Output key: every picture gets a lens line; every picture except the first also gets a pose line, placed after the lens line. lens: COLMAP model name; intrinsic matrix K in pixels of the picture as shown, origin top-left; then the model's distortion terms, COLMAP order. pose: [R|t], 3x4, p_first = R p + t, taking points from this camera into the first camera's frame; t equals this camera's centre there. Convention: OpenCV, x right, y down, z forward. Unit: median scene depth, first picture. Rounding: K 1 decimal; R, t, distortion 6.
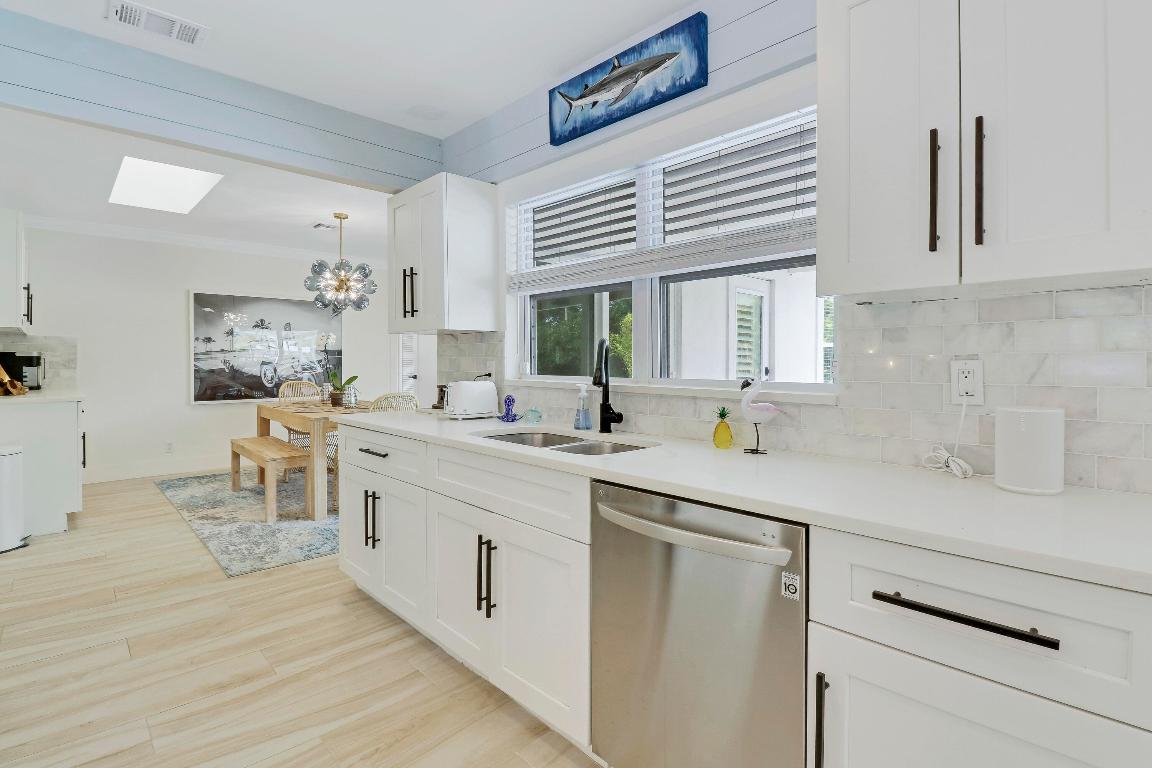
lens RADIAL K [[550.6, 0, 573.9], [0, 550.6, 365.3], [0, 0, 1]] dist [0.000057, 0.000125]
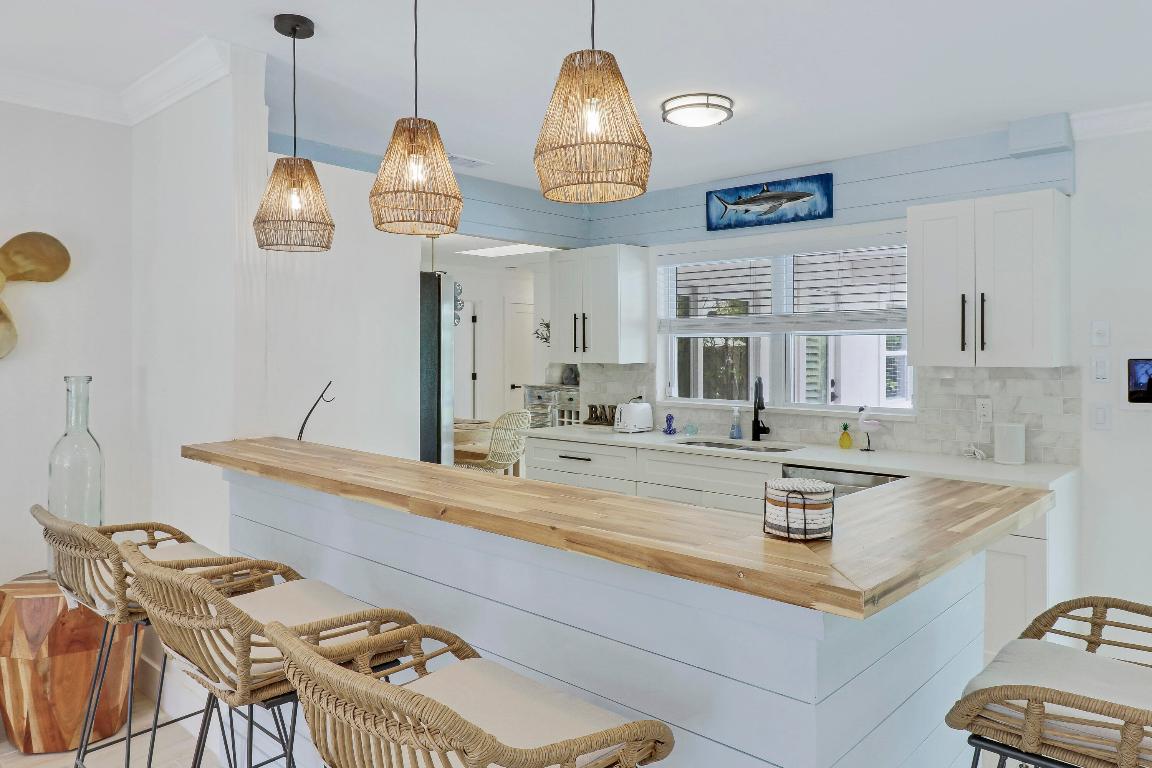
lens RADIAL K [[782.9, 0, 577.4], [0, 782.9, 350.4], [0, 0, 1]] dist [0.001614, 0.000839]
pose [[0.997465, -0.000860, 0.071156, -0.555806], [0.001449, 0.999965, -0.008233, -0.097914], [-0.071146, 0.008315, 0.997431, -1.012400]]
